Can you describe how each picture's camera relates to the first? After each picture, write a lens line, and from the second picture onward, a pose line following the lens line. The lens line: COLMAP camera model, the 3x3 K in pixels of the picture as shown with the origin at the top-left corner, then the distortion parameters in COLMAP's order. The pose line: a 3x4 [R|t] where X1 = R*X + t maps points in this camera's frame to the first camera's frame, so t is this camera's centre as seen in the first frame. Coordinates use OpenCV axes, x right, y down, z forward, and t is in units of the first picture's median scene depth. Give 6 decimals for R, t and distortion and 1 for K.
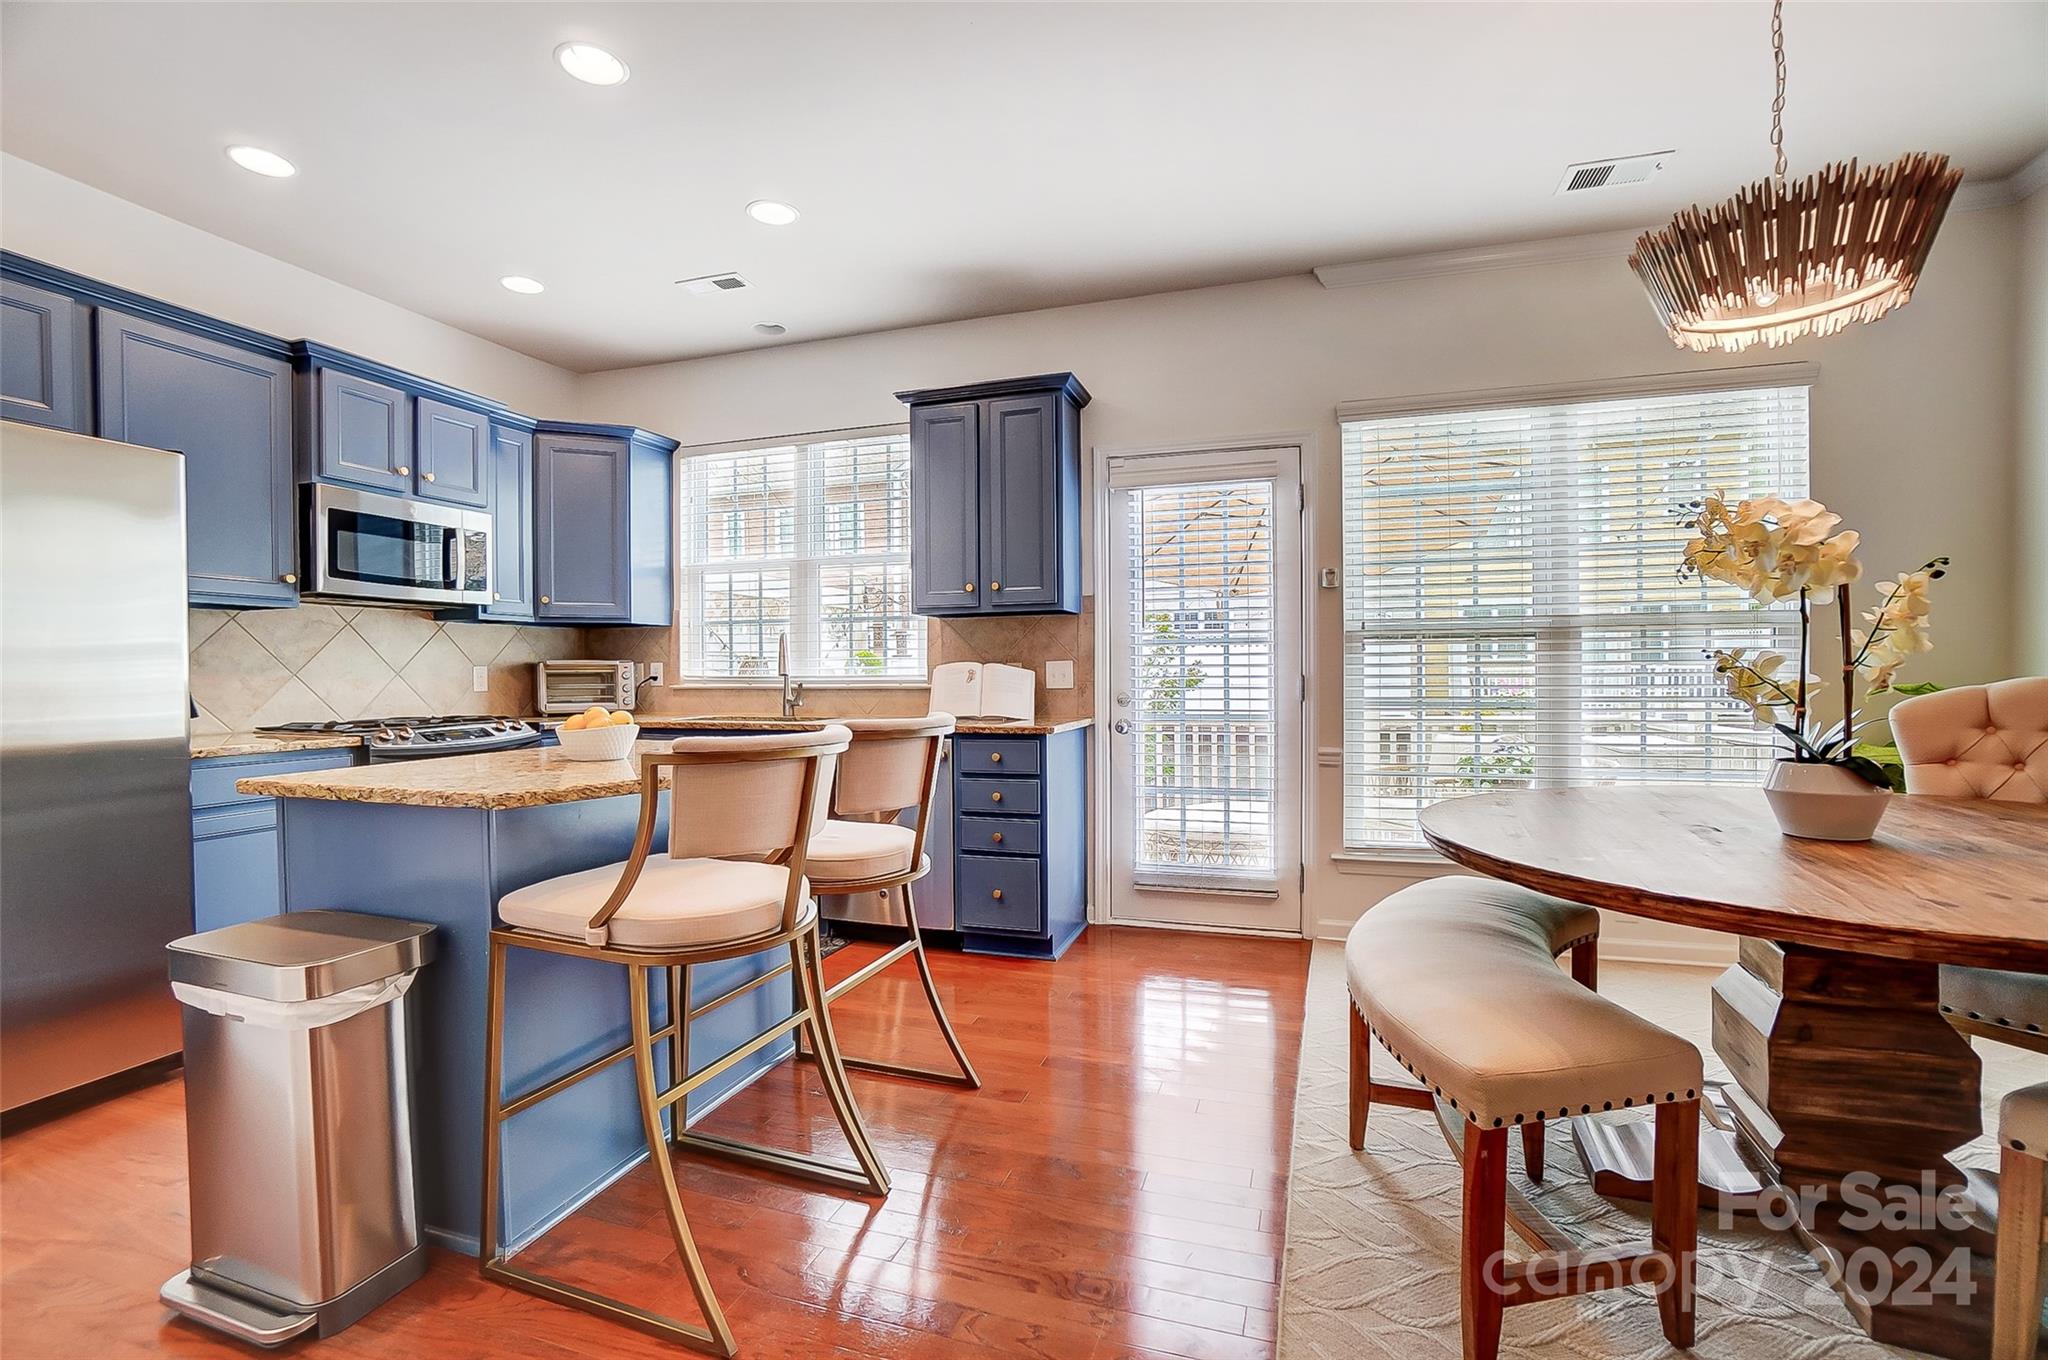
lens RADIAL K [[920.4, 0, 1029.9], [0, 920.4, 676.3], [0, 0, 1]] dist [-0.060787, 0.022059]
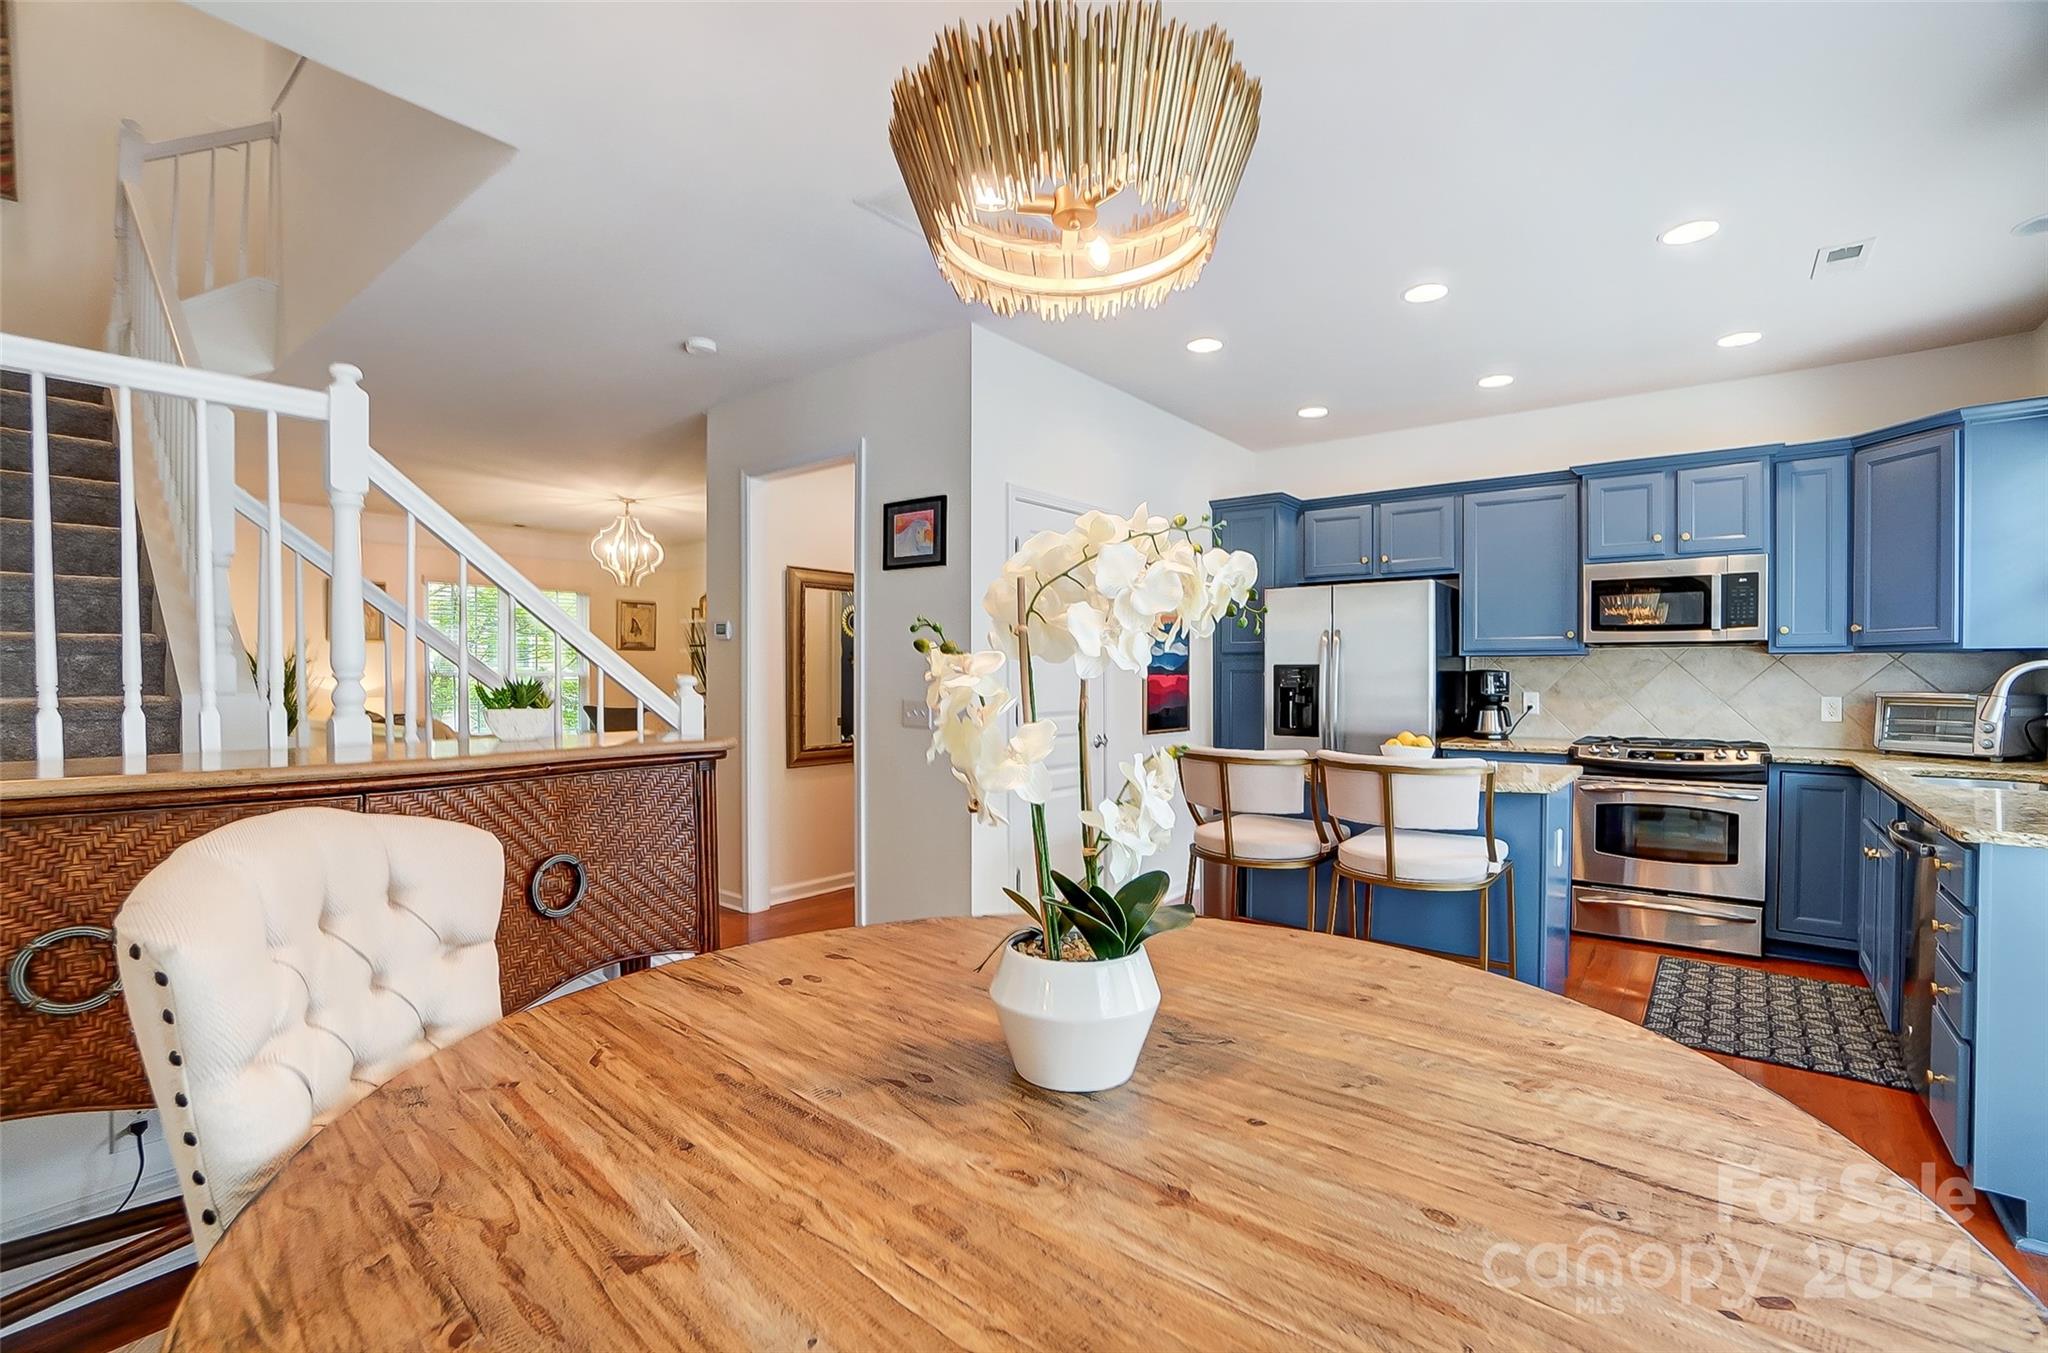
lens RADIAL K [[919.9, 0, 1021.9], [0, 919.9, 682.6], [0, 0, 1]] dist [-0.062543, 0.021896]
pose [[-0.355149, 0.009267, -0.934764, 0.687061], [-0.008167, 0.999882, 0.013016, -0.035334], [0.934774, 0.012257, -0.355032, 0.565421]]
